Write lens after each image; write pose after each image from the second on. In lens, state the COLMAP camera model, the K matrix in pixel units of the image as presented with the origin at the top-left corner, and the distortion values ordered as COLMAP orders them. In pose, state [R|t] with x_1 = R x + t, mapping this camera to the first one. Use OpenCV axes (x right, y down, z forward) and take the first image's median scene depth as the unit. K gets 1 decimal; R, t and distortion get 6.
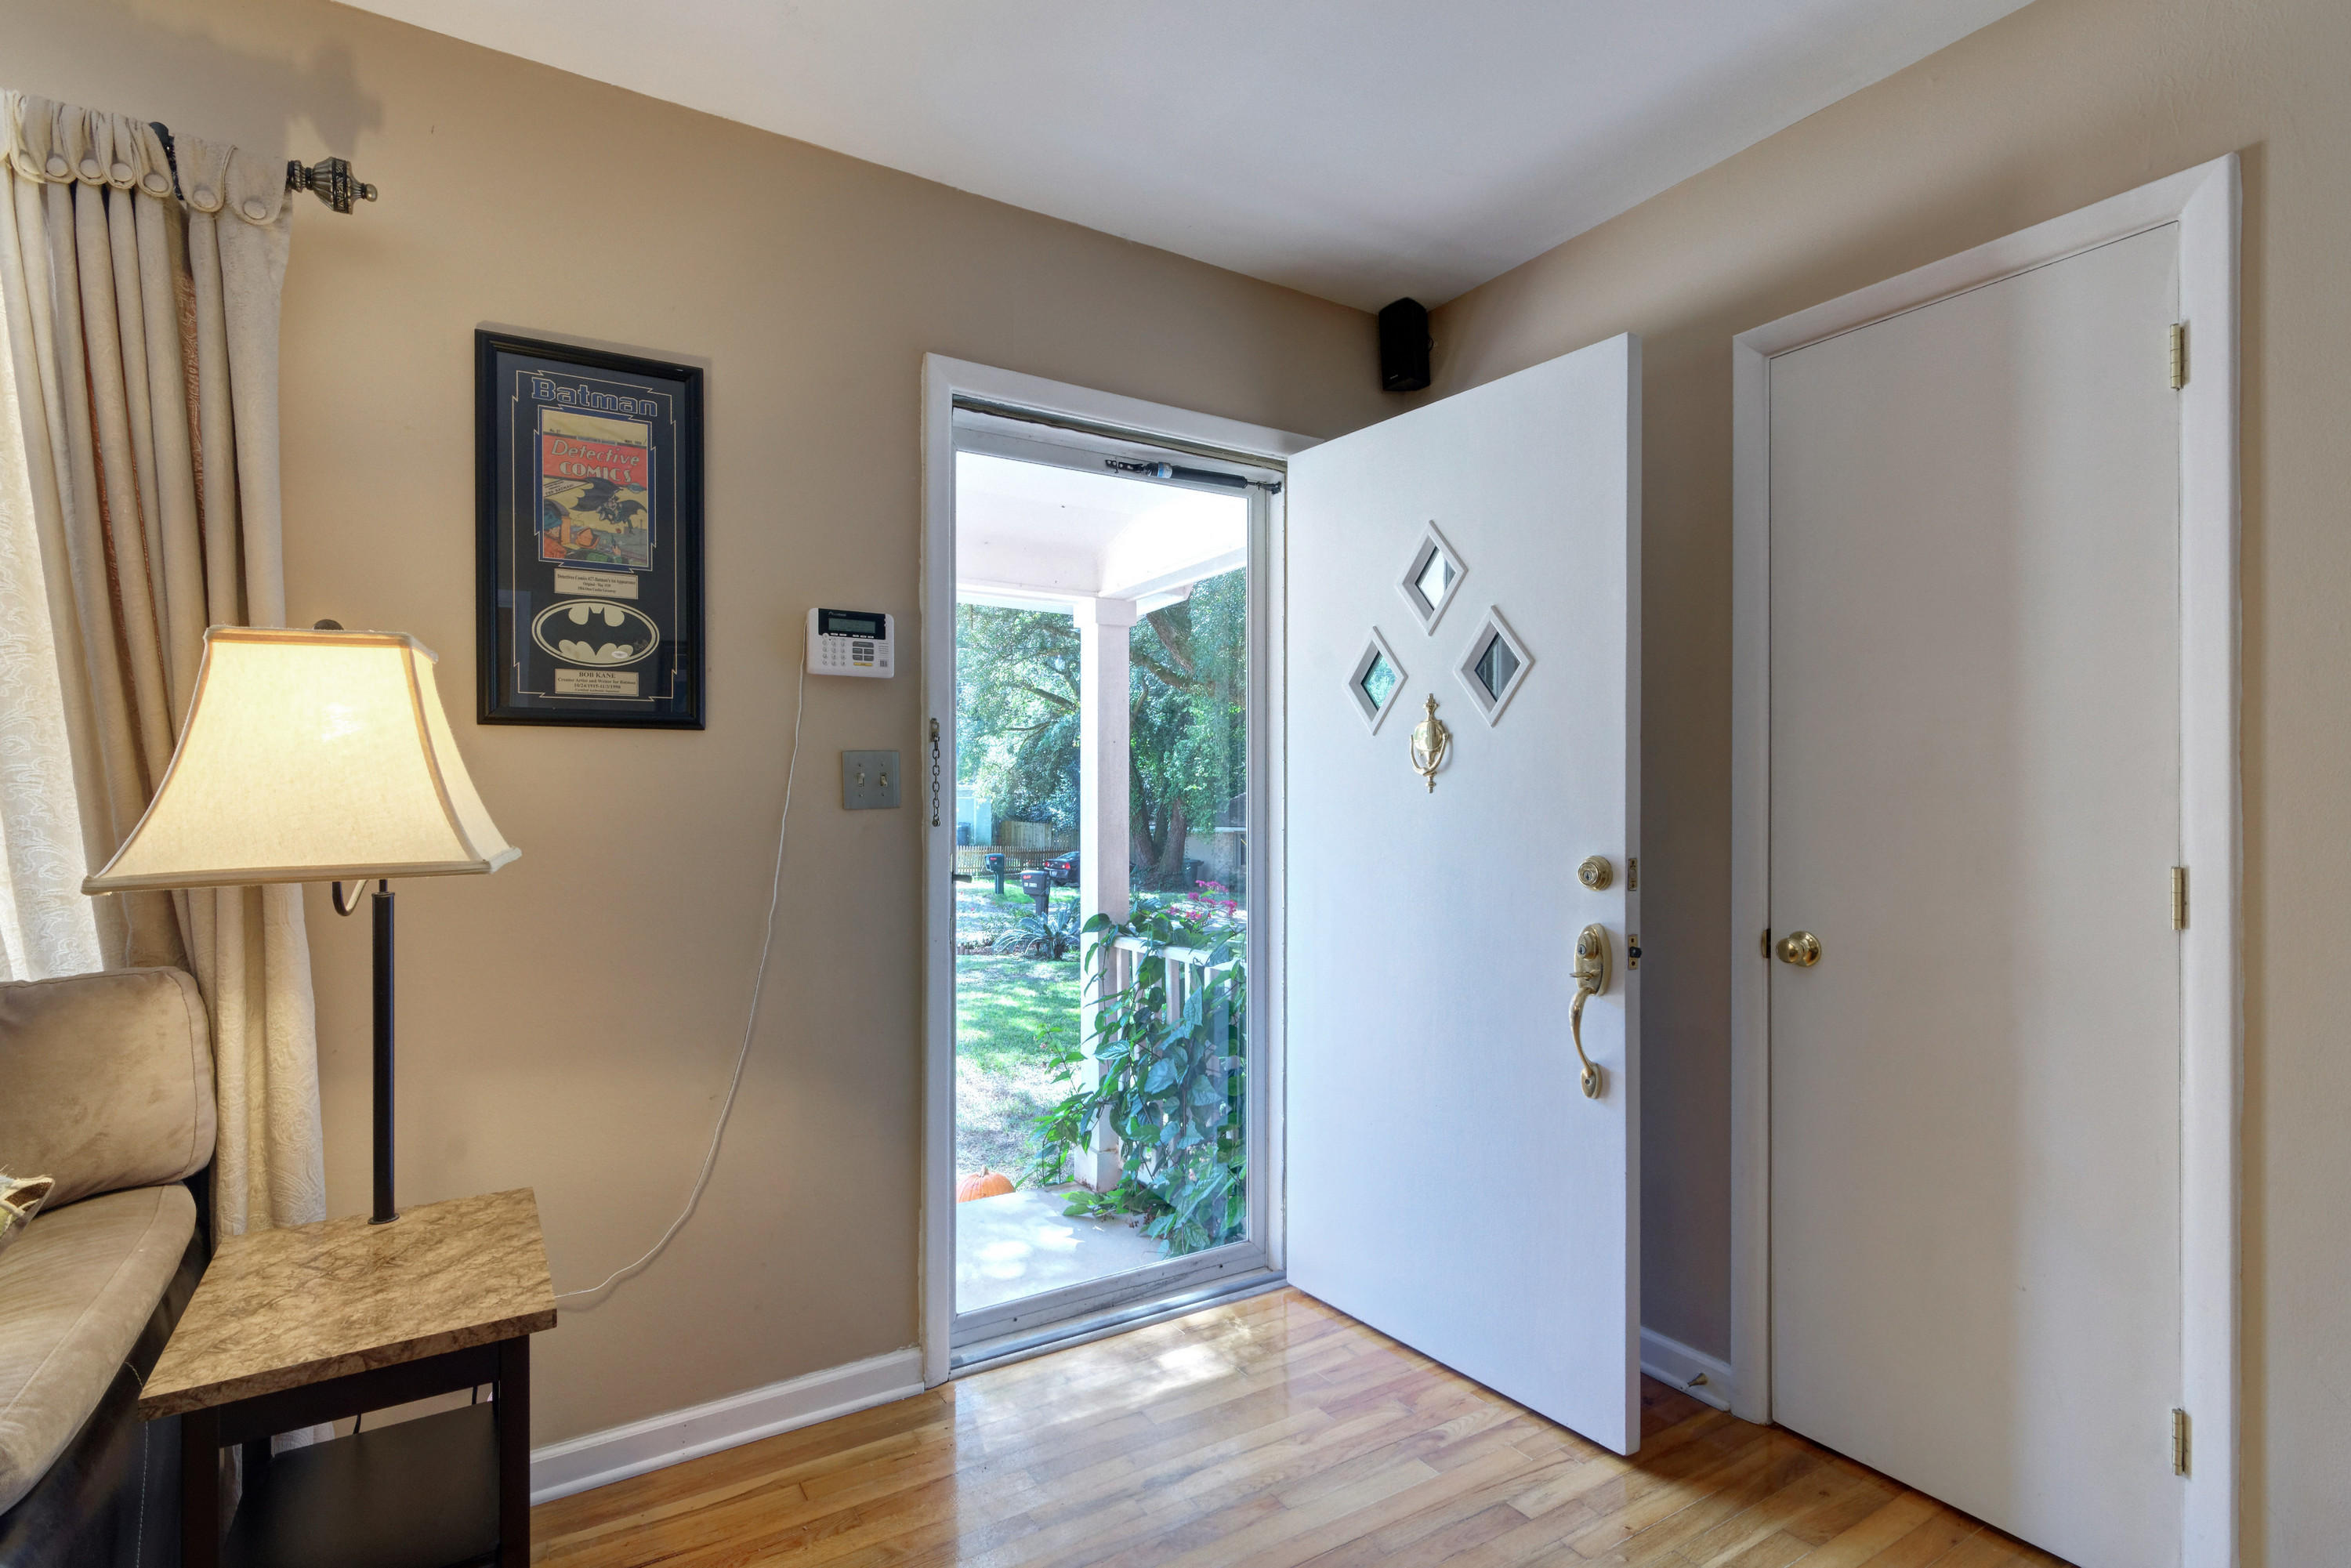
lens RADIAL K [[1126.9, 0, 1161.5], [0, 1126.9, 799.5], [0, 0, 1]] dist [0.001750, -0.000029]
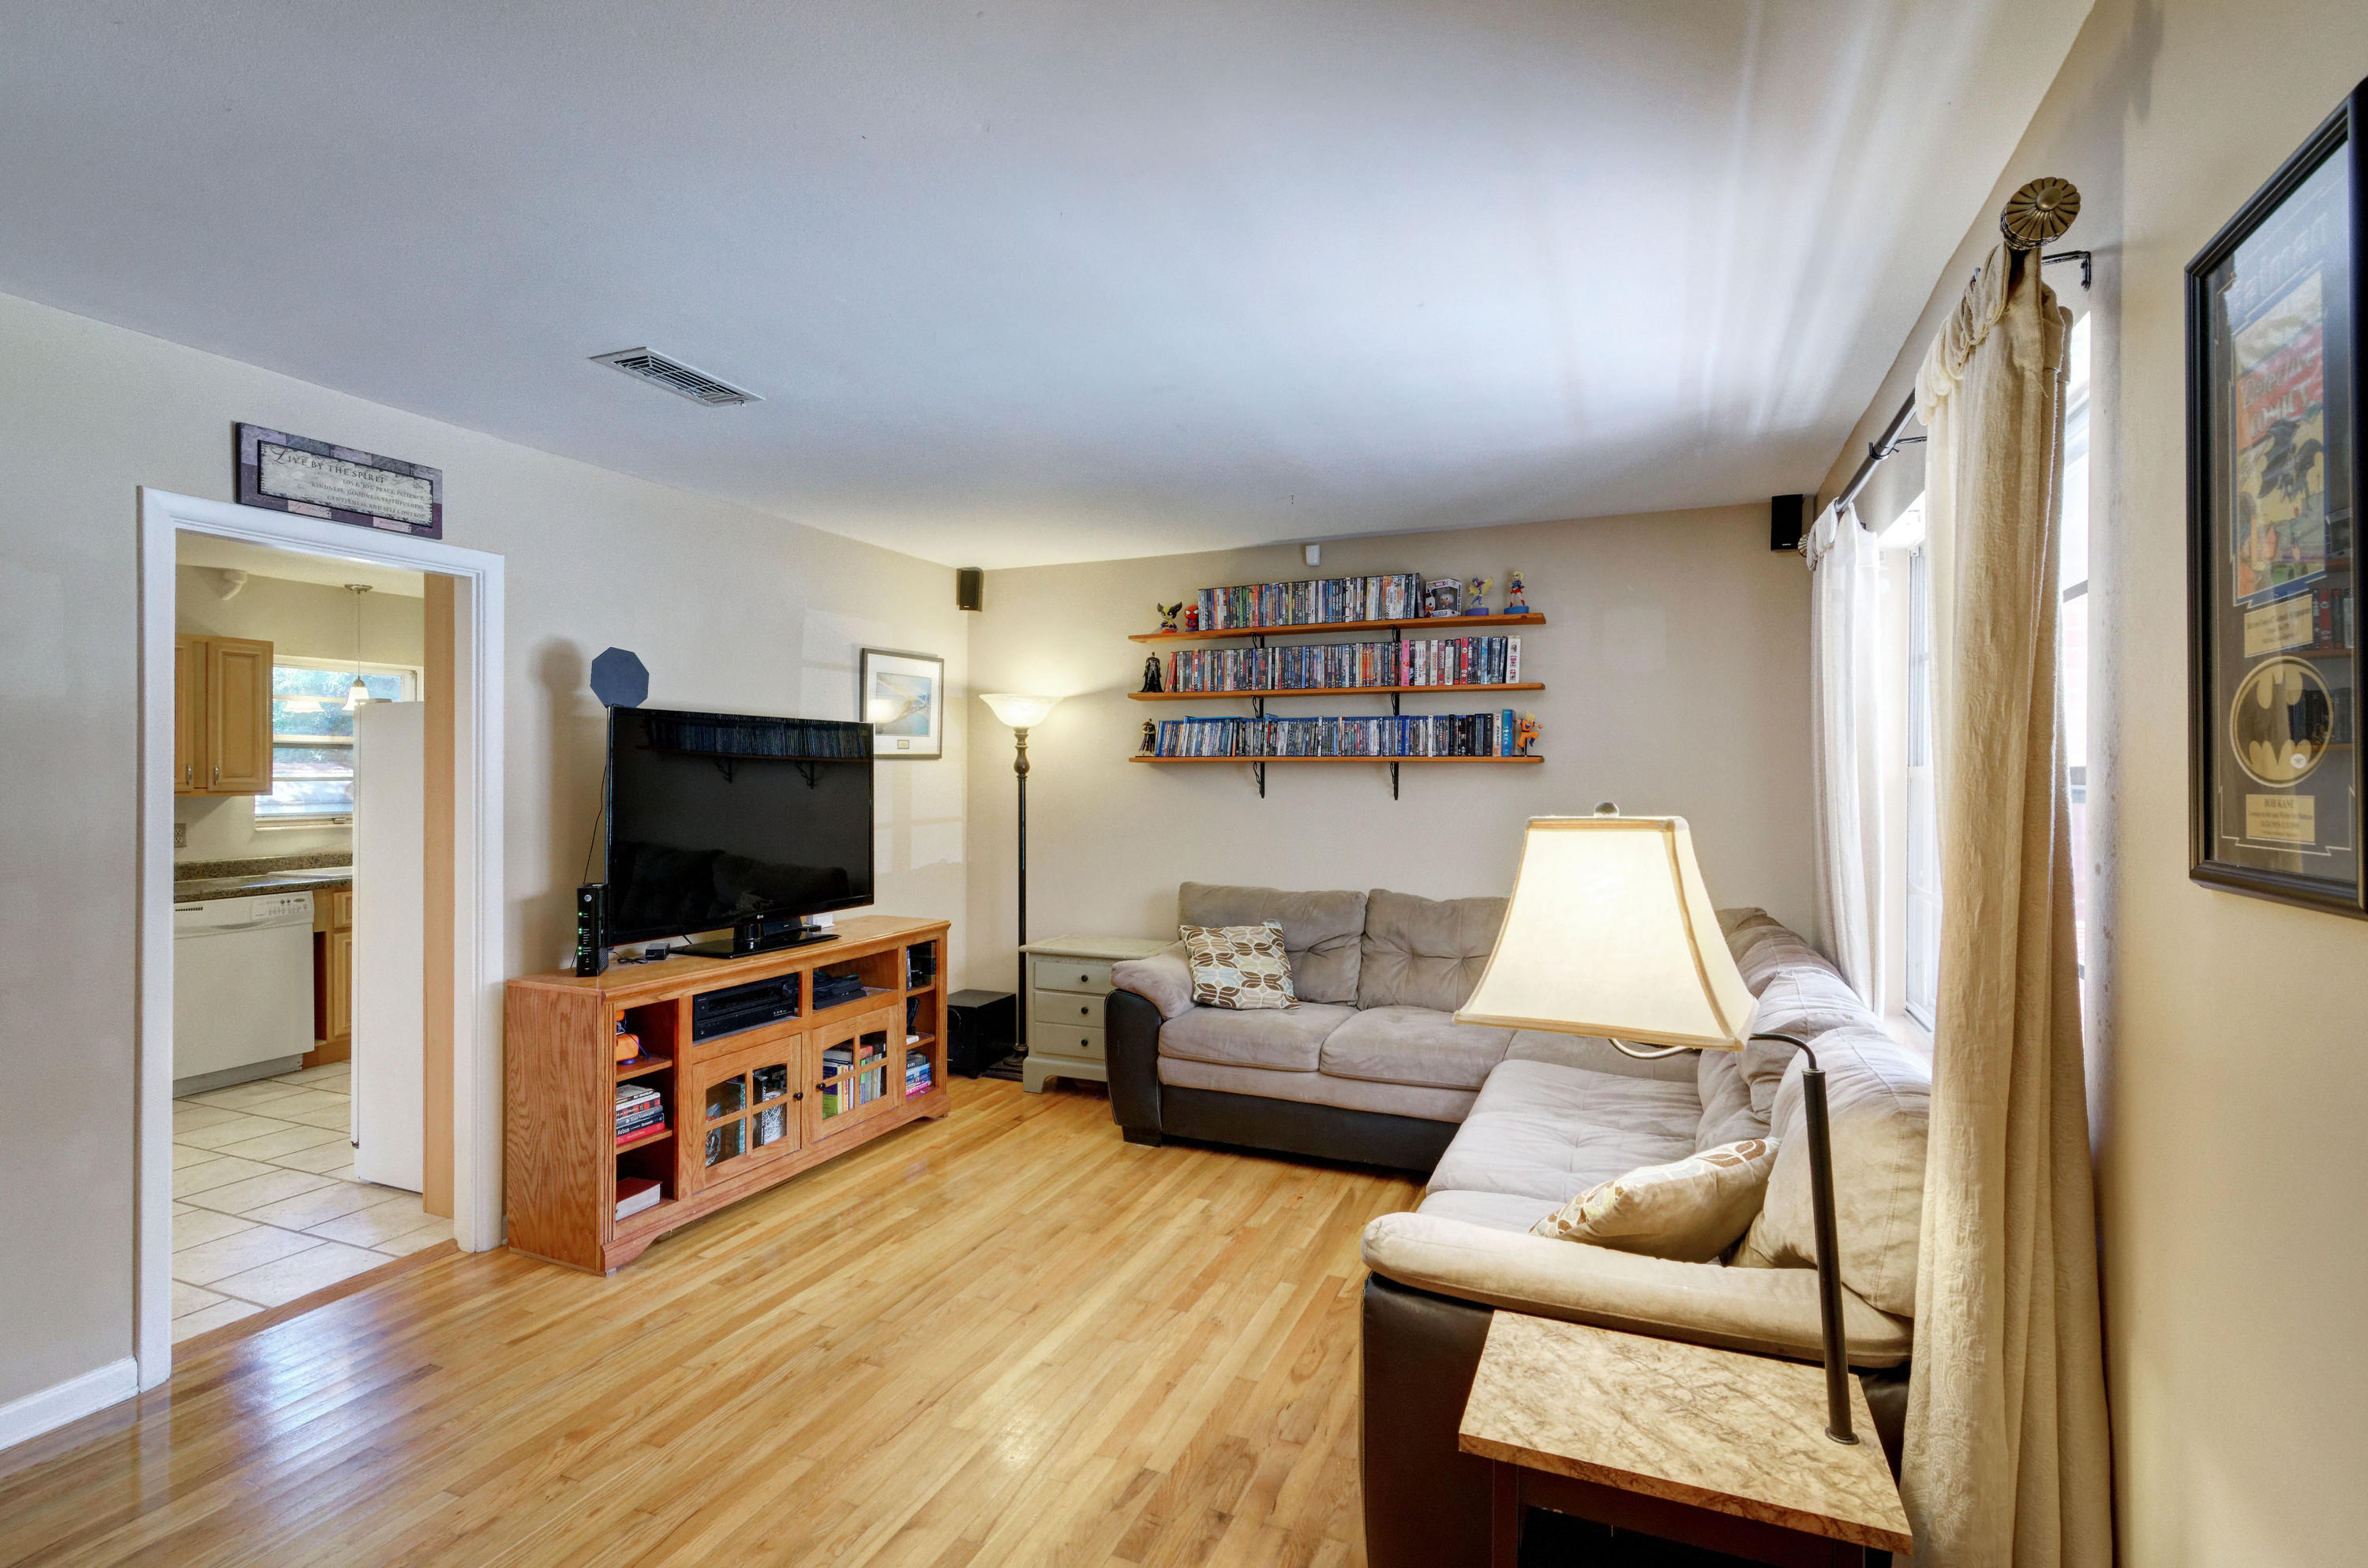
lens RADIAL K [[1123.8, 0, 1172.6], [0, 1123.8, 774.9], [0, 0, 1]] dist [0.003773, 0.000039]
pose [[-0.818455, 0.001876, -0.574568, 0.211356], [0.002122, 0.999998, 0.000241, -0.126137], [0.574567, -0.001022, -0.818457, 1.131841]]
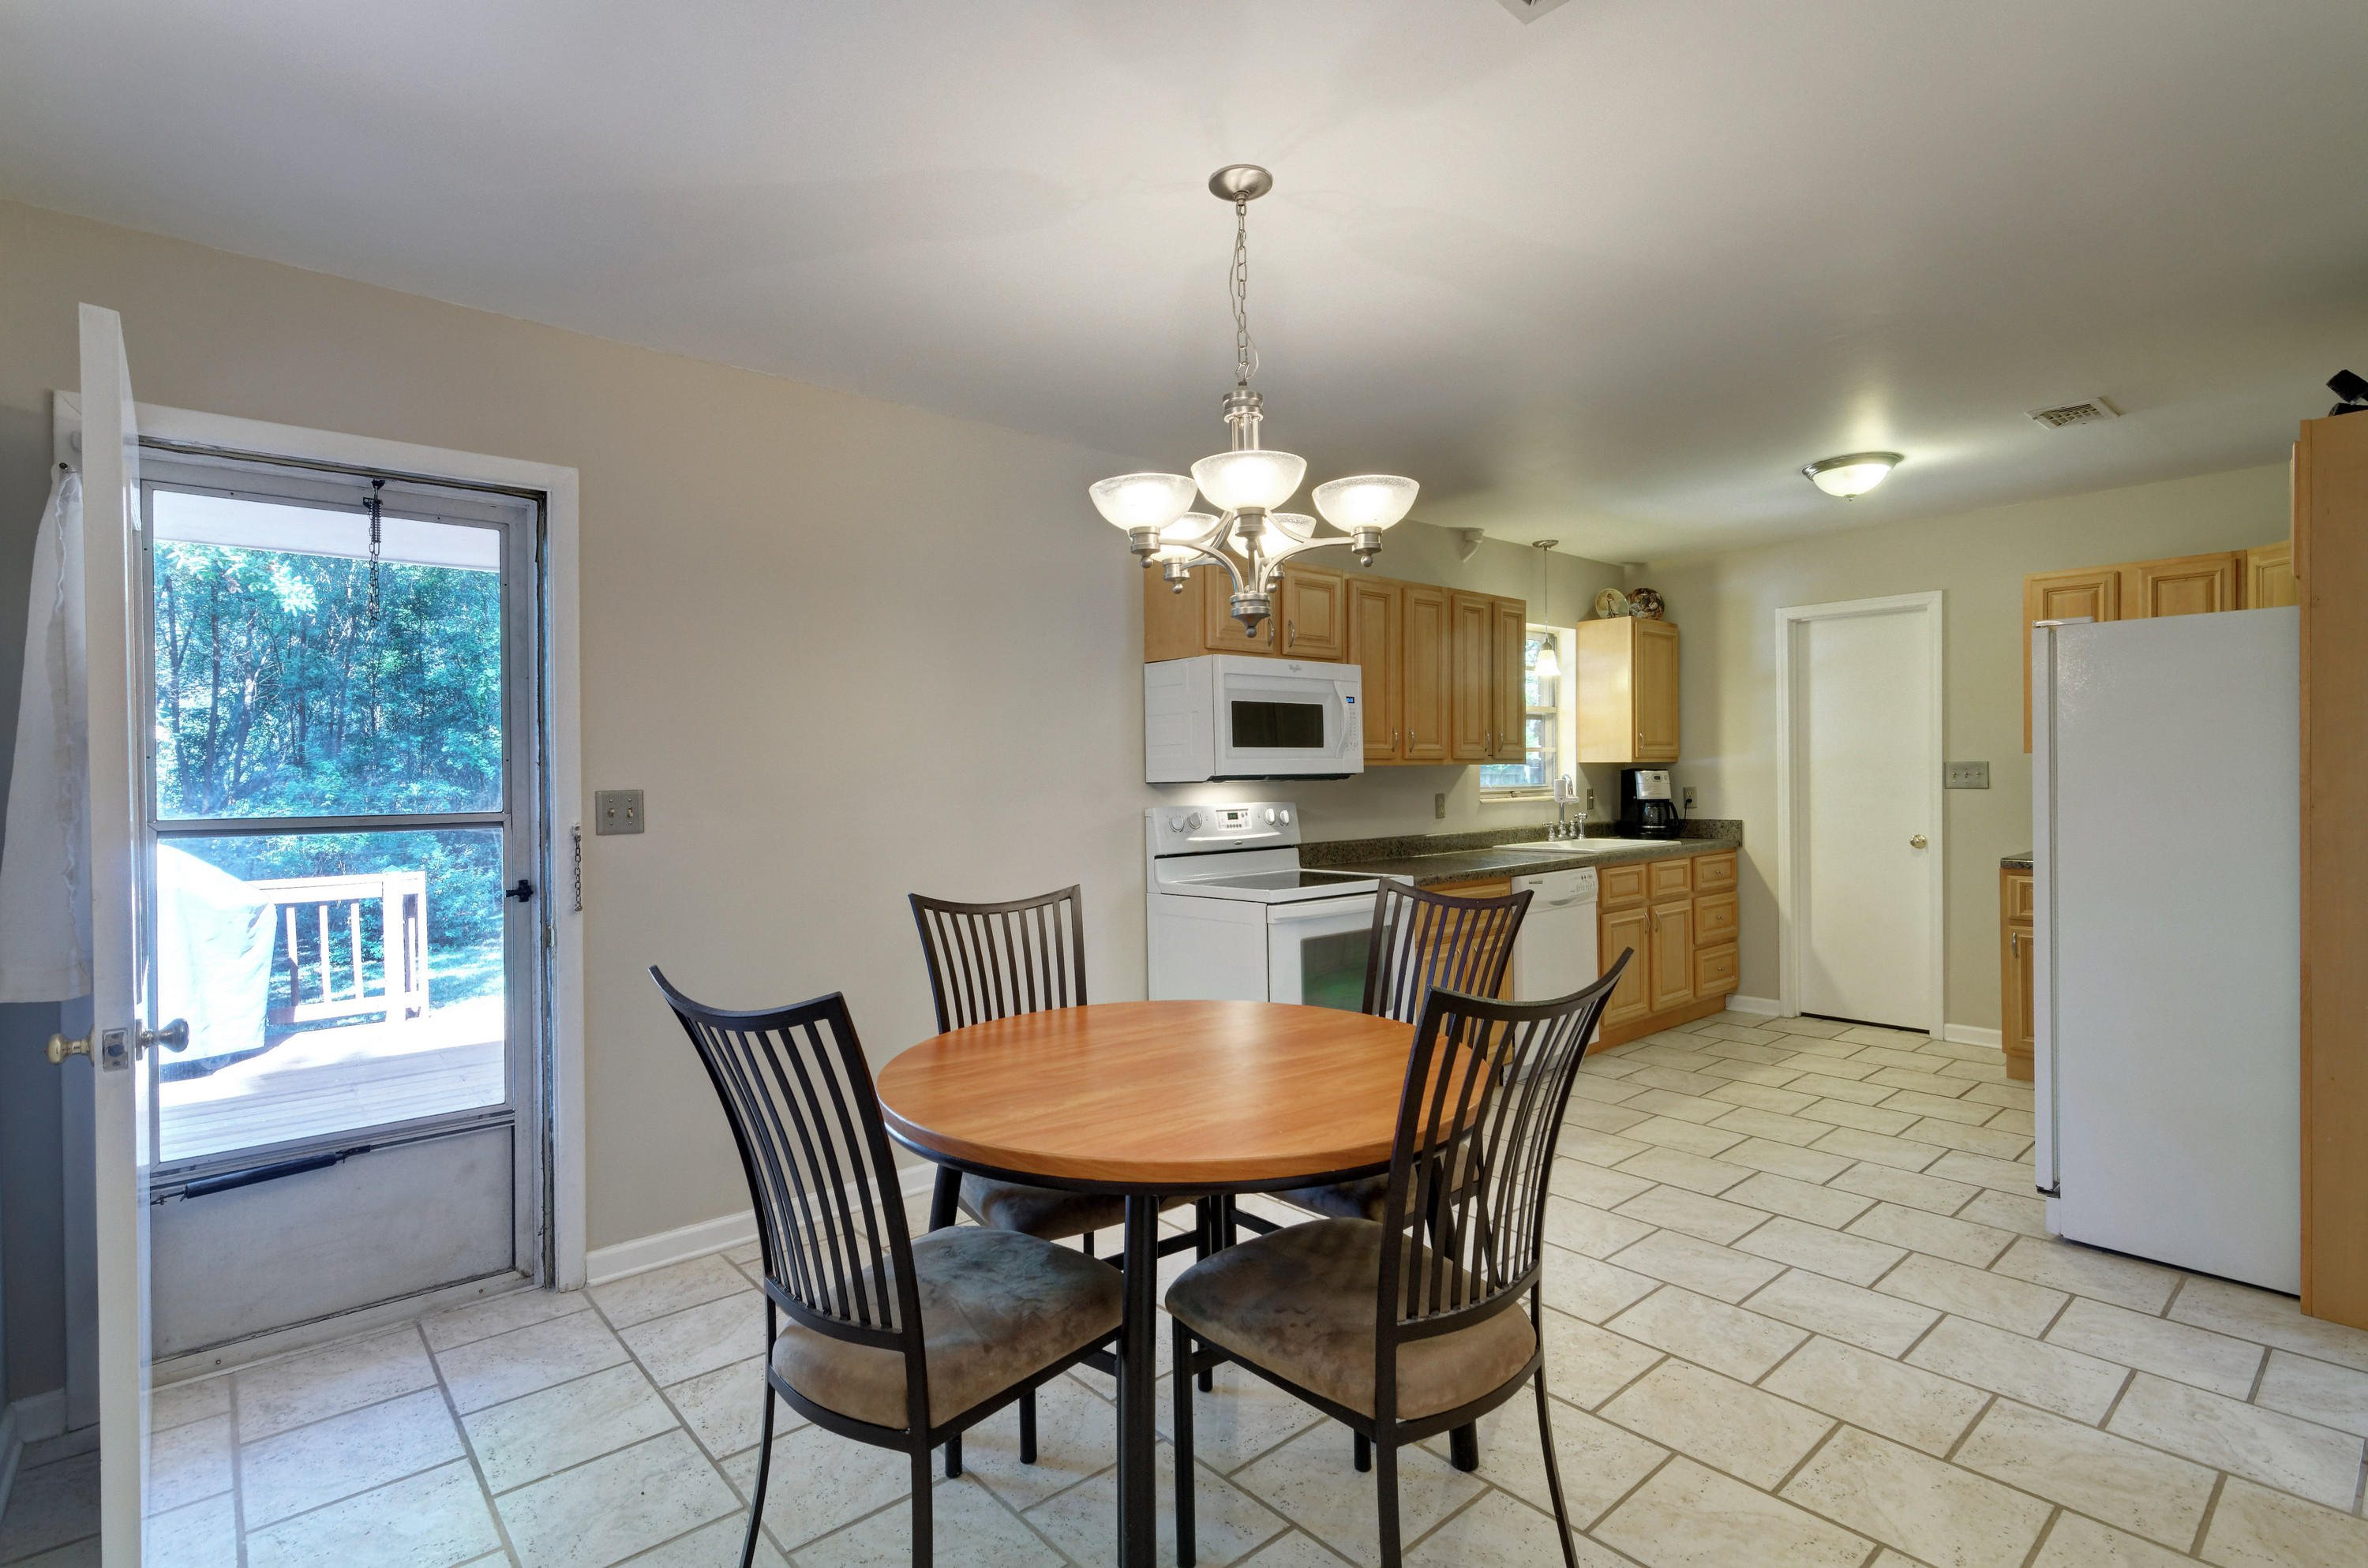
lens RADIAL K [[1121.2, 0, 1170.3], [0, 1121.2, 791.3], [0, 0, 1]] dist [-0.000267, -0.000686]
pose [[-0.987039, 0.012197, -0.160018, 1.678382], [0.010044, 0.999848, 0.014253, -0.062427], [0.160167, 0.012461, -0.987011, 0.001841]]
